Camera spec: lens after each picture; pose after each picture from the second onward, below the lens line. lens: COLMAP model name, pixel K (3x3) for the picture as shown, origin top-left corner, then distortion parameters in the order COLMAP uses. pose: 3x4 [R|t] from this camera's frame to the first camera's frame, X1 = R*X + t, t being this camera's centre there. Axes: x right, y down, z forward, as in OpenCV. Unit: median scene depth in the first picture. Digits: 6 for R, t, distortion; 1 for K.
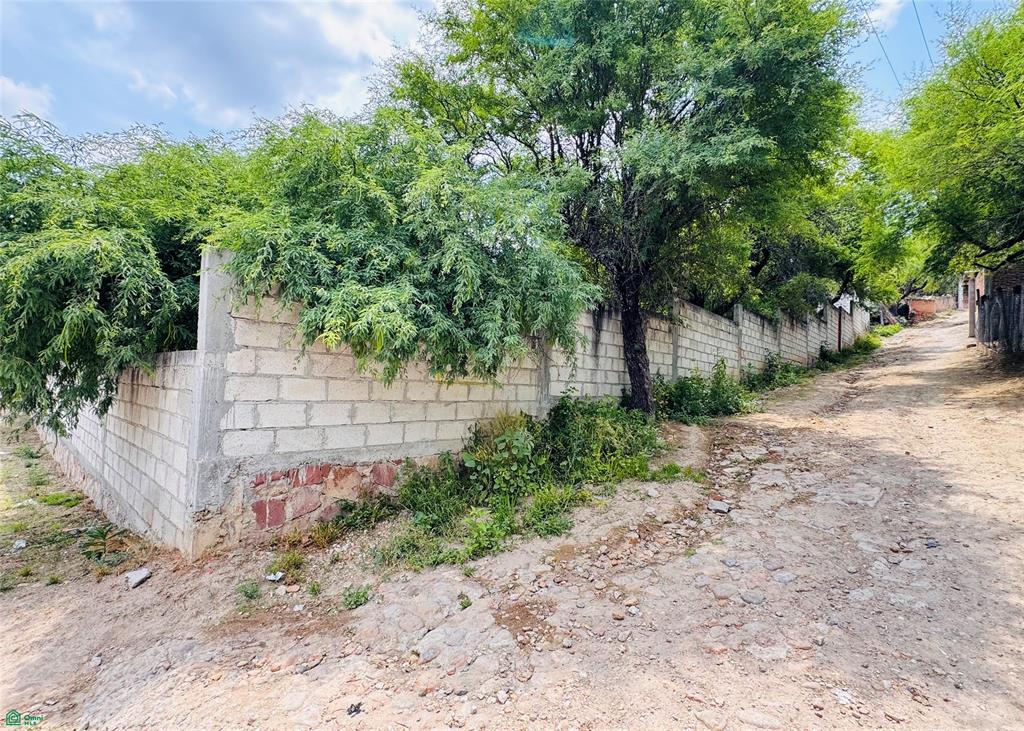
lens RADIAL K [[503.2, 0, 512.0], [0, 503.2, 365.5], [0, 0, 1]] dist [0.001893, 0.000561]
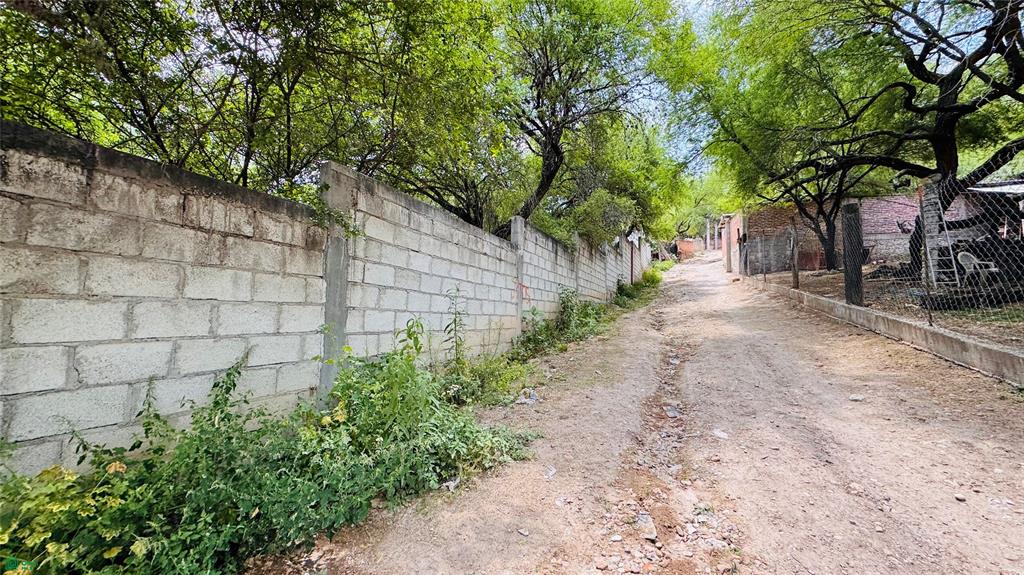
lens RADIAL K [[409.0, 0, 509.9], [0, 409.0, 288.8], [0, 0, 1]] dist [0.001125, 0.000053]
pose [[0.950551, -0.000228, 0.310567, 0.193831], [0.002748, 0.999967, -0.007677, -0.017047], [-0.310555, 0.008151, 0.950520, 0.353077]]
